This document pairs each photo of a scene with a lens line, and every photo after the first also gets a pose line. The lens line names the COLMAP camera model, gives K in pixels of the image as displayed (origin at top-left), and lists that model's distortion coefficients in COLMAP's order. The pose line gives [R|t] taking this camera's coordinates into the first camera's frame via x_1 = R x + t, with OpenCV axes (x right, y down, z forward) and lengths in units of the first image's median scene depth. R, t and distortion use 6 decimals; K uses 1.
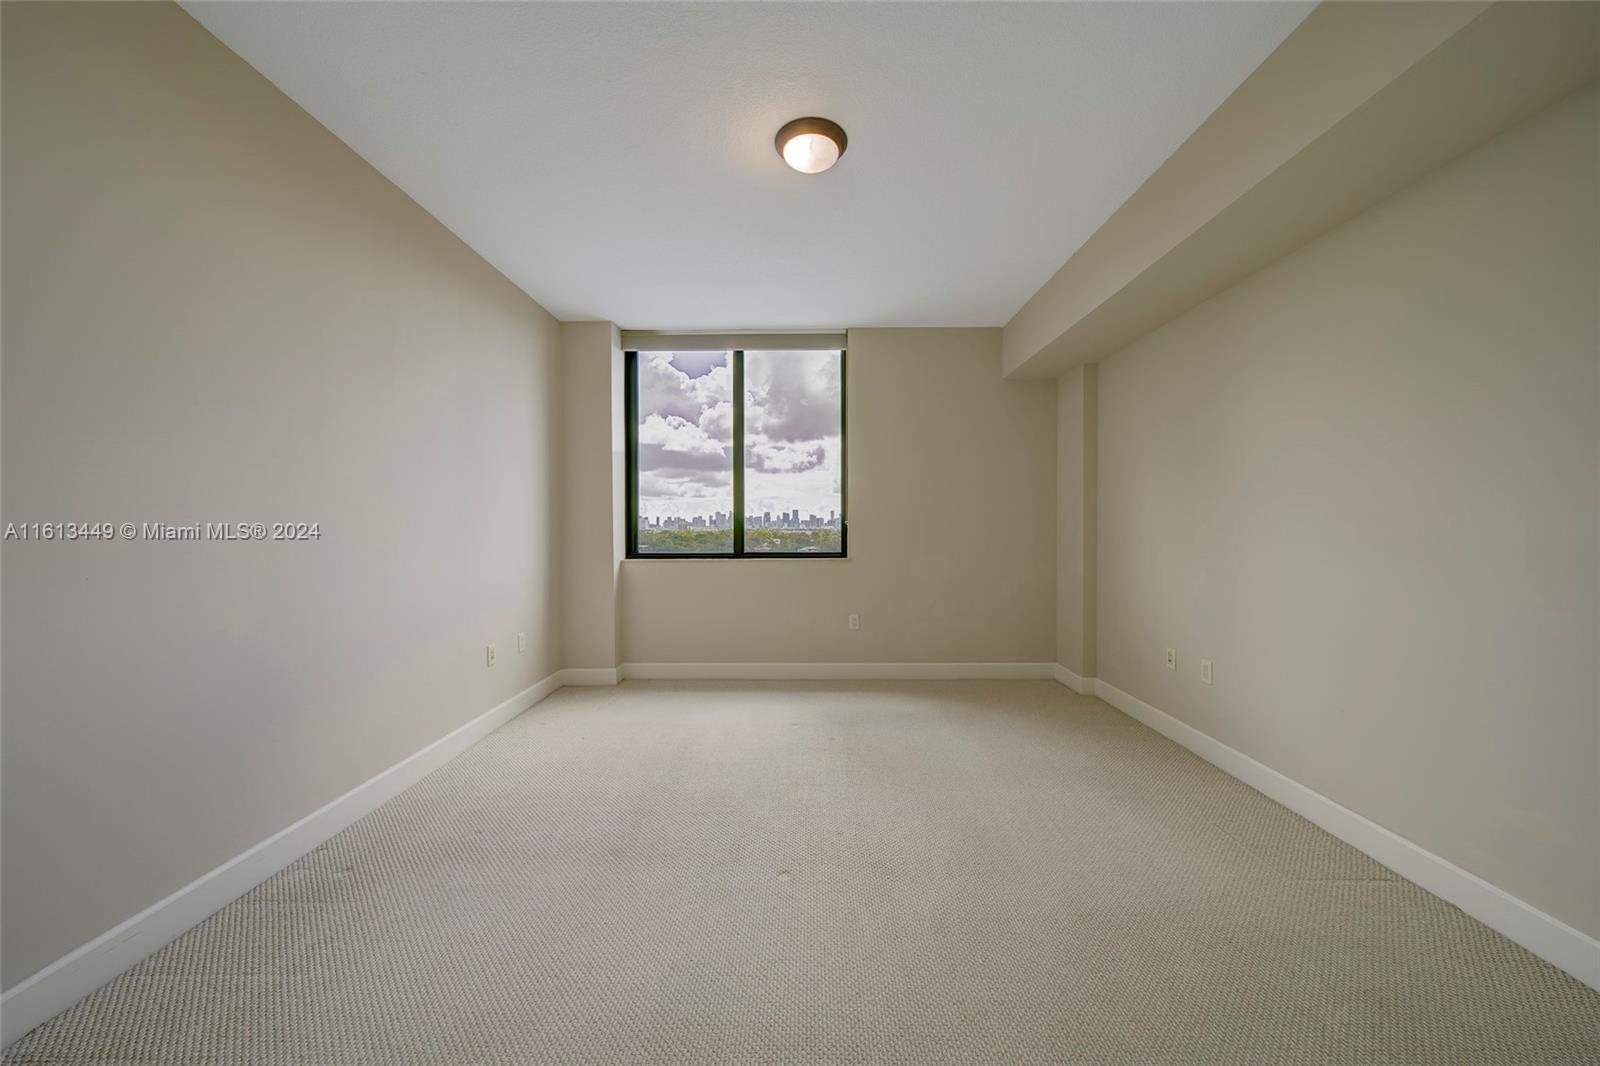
lens RADIAL K [[573.6, 0, 792.3], [0, 573.6, 528.8], [0, 0, 1]] dist [0.001242, -0.001001]
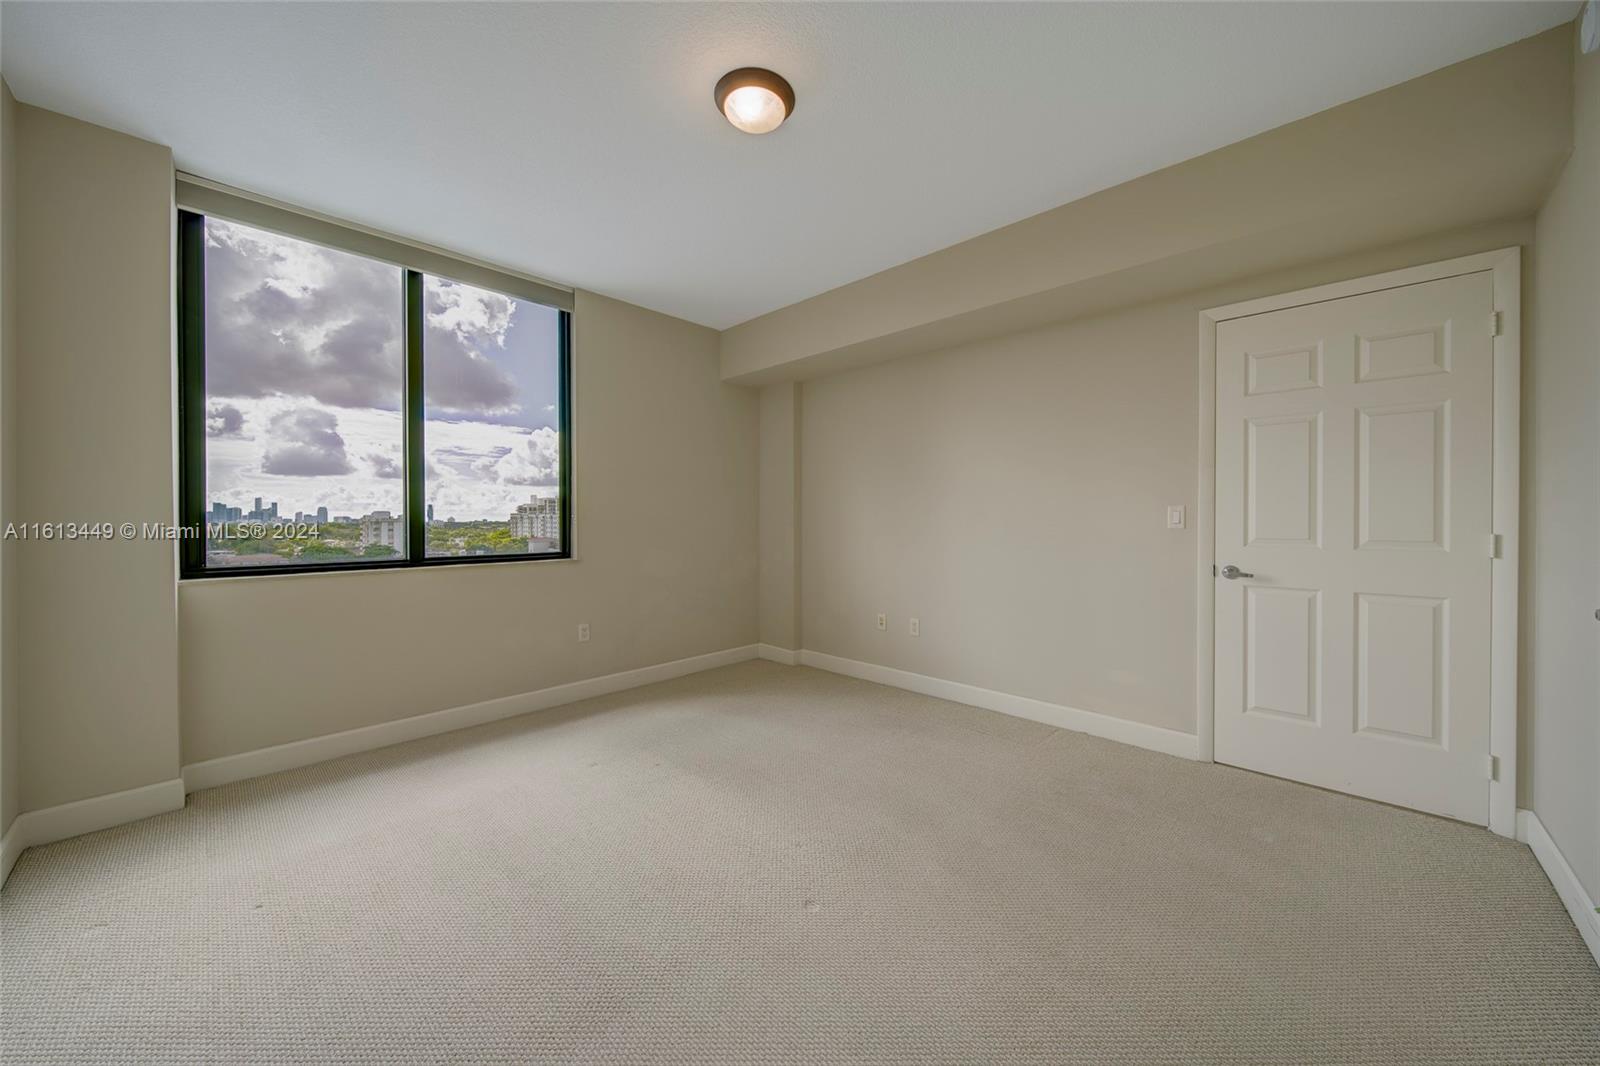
lens RADIAL K [[573.6, 0, 808.4], [0, 573.6, 528.7], [0, 0, 1]] dist [0.001242, -0.001001]
pose [[0.674020, -0.010506, 0.738638, -0.298594], [0.002912, 0.999929, 0.011565, -0.002215], [-0.738707, -0.005644, 0.674003, 0.172118]]
